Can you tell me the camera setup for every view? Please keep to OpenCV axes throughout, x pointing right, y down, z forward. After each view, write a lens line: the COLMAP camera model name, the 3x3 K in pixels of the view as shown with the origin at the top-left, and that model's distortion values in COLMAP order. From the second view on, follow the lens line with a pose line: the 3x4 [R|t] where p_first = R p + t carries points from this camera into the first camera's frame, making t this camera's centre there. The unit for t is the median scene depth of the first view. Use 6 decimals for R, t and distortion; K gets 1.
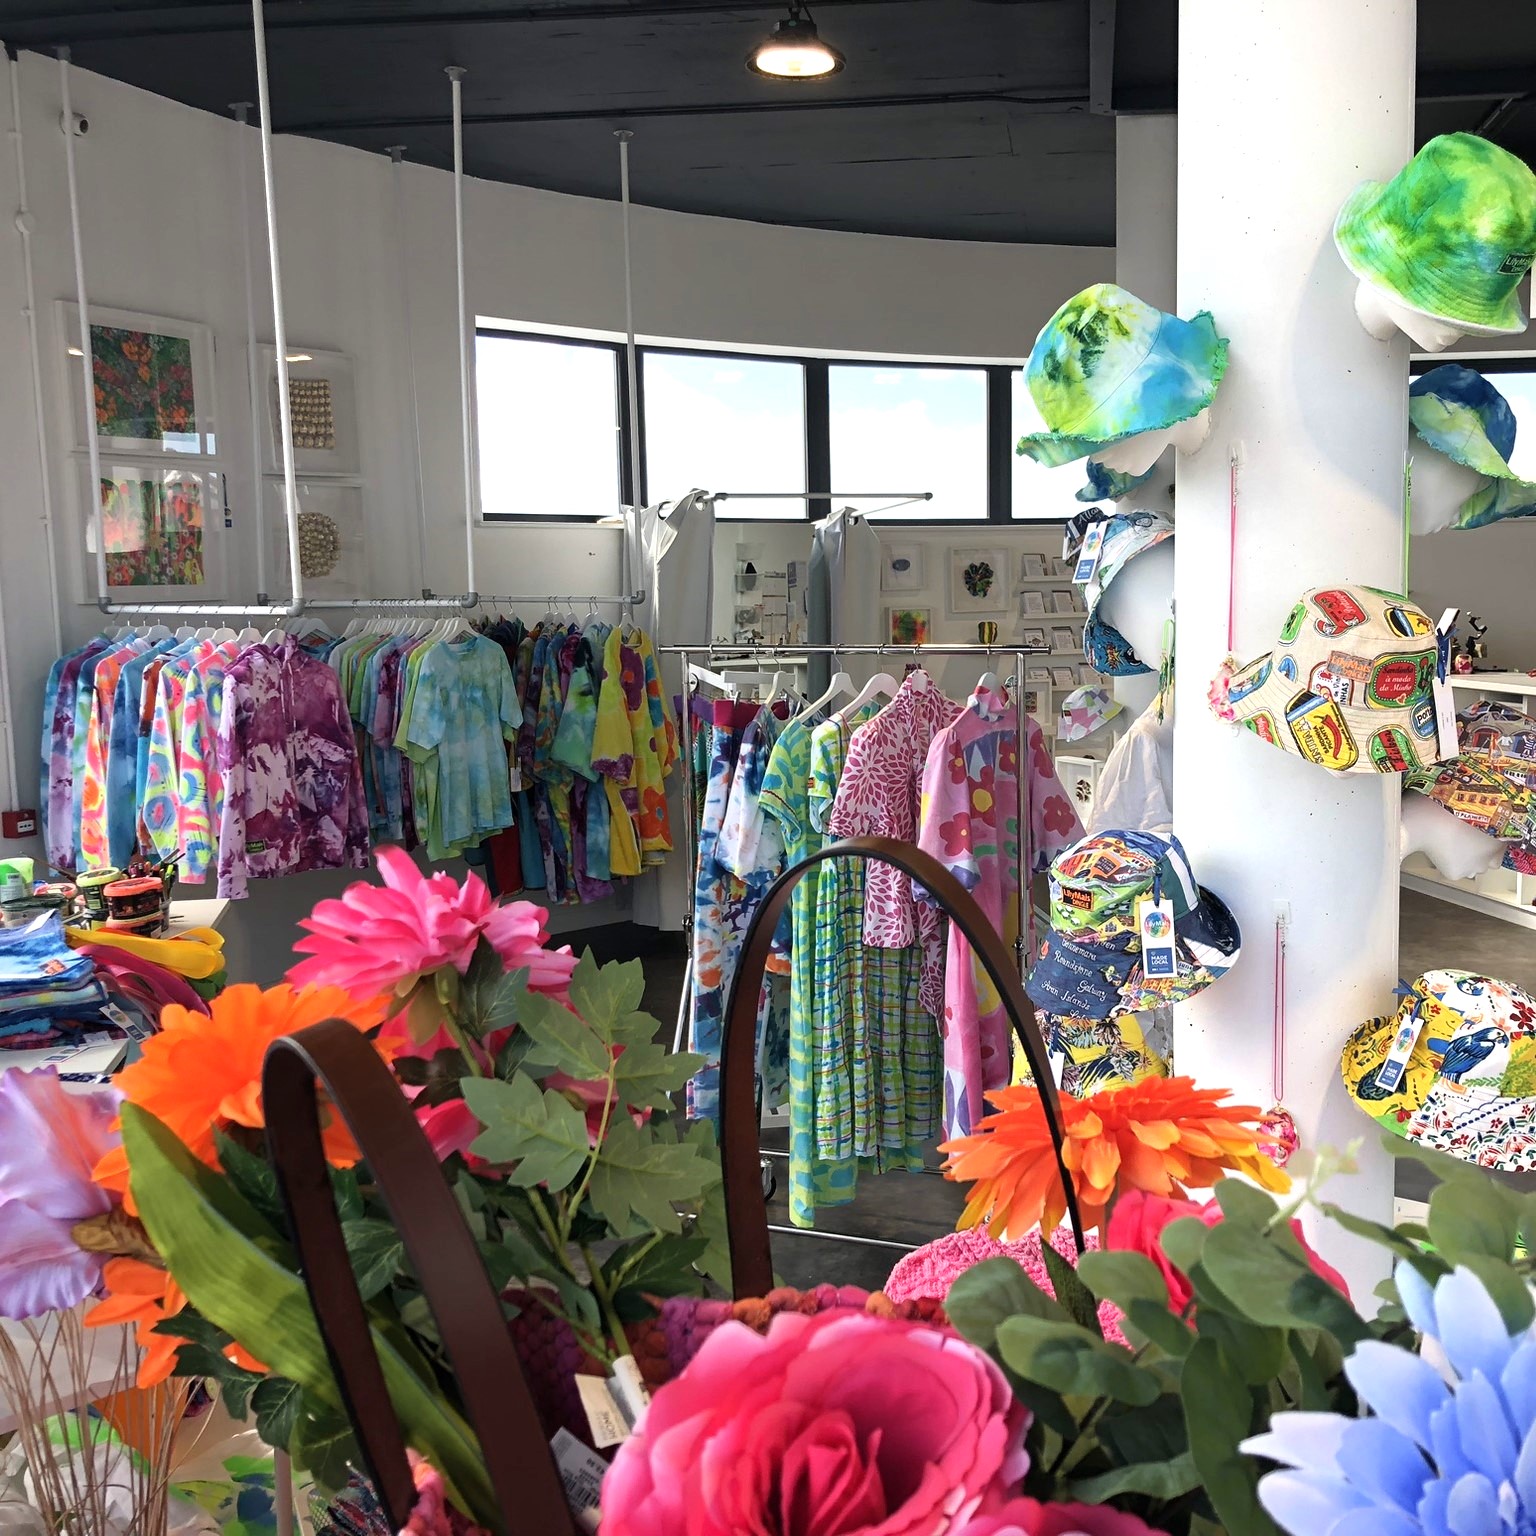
lens RADIAL K [[1700.4, 0, 768.0], [0, 1700.4, 768.0], [0, 0, 1]] dist [-0.002935, -0.031574]
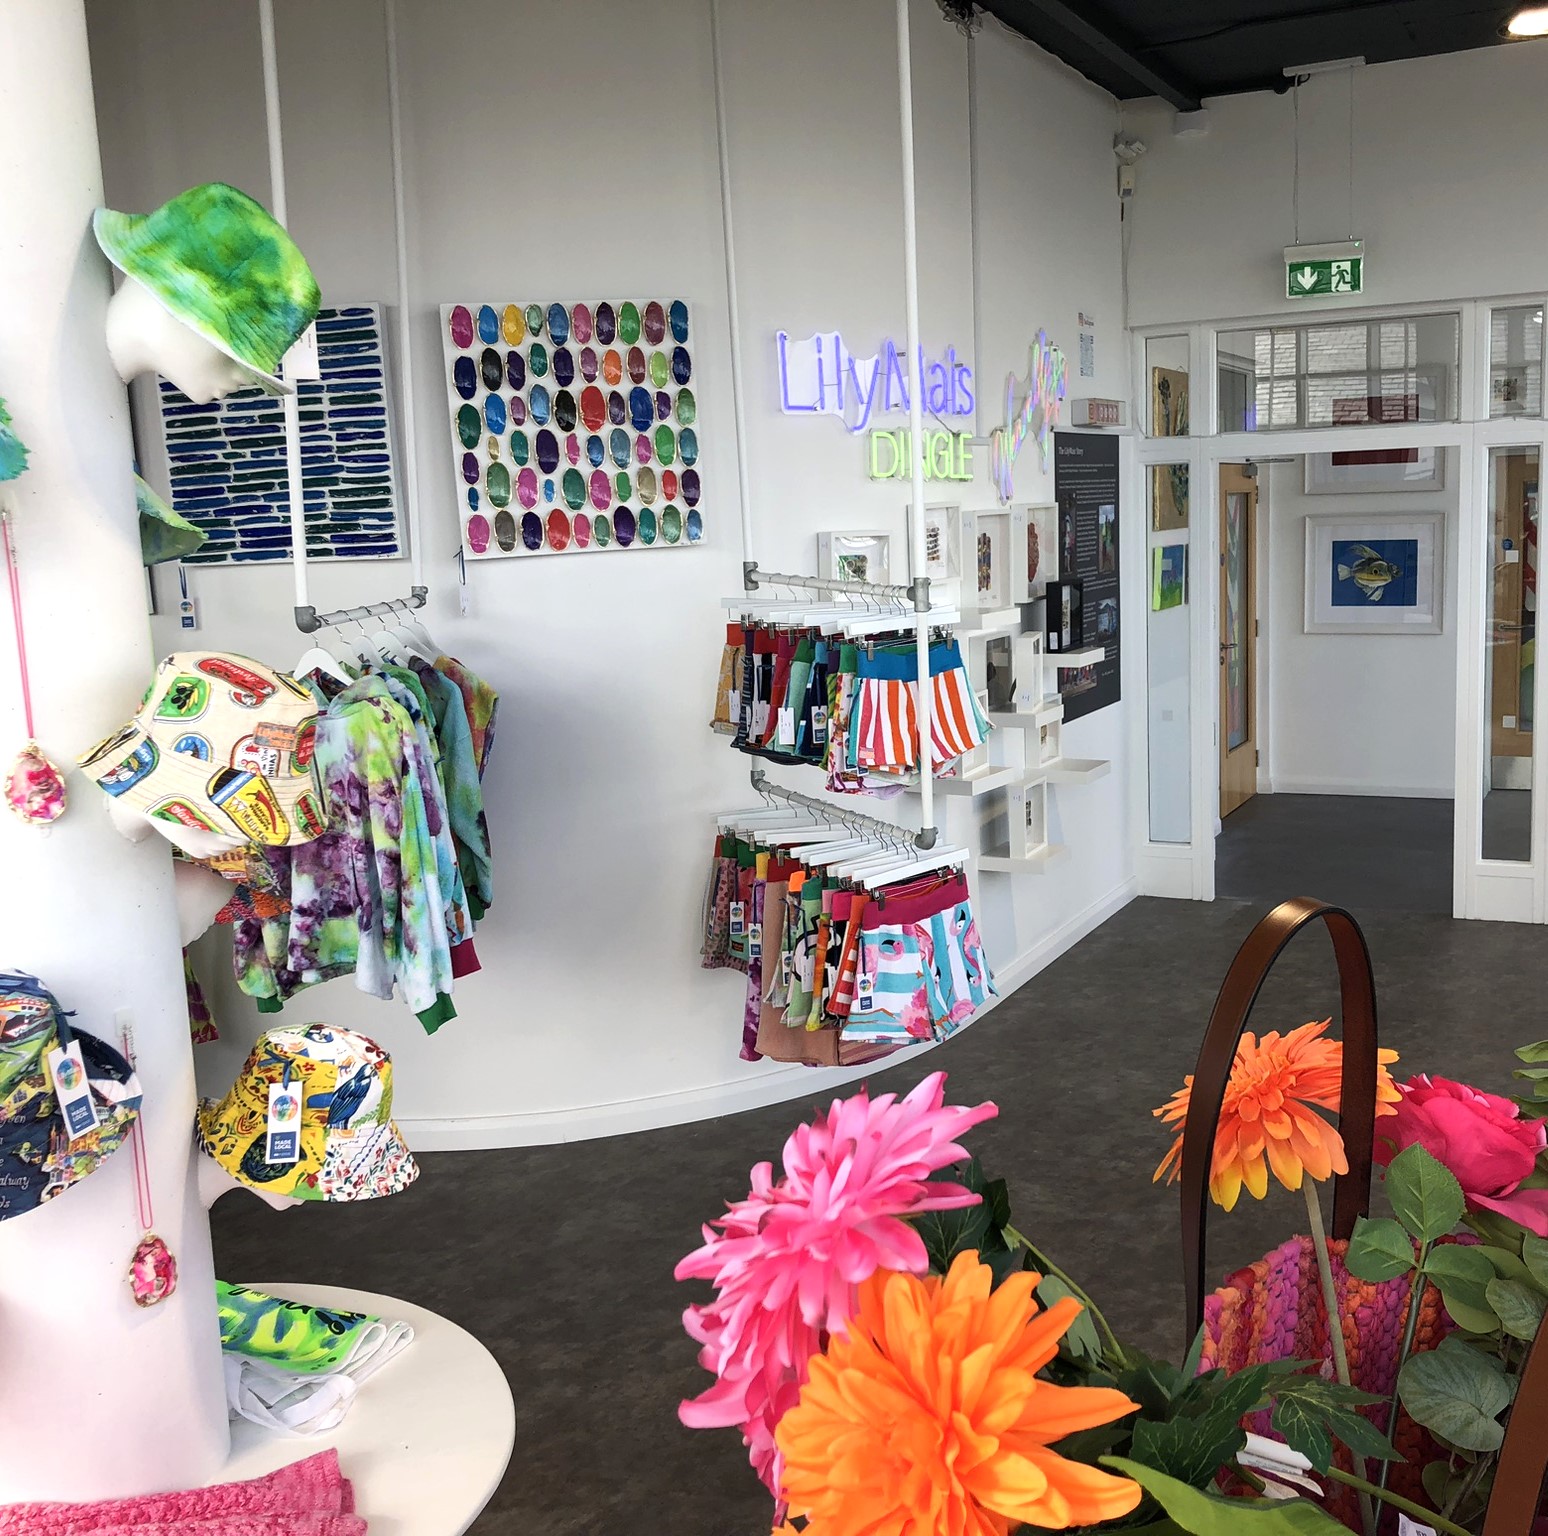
lens RADIAL K [[1713.6, 0, 774.0], [0, 1713.6, 768.0], [0, 0, 1]] dist [-0.002935, -0.031574]
pose [[0.276435, -0.134355, 0.951595, -0.473566], [0.144044, 0.984786, 0.097197, -0.090888], [-0.950176, 0.110203, 0.291582, 0.434078]]
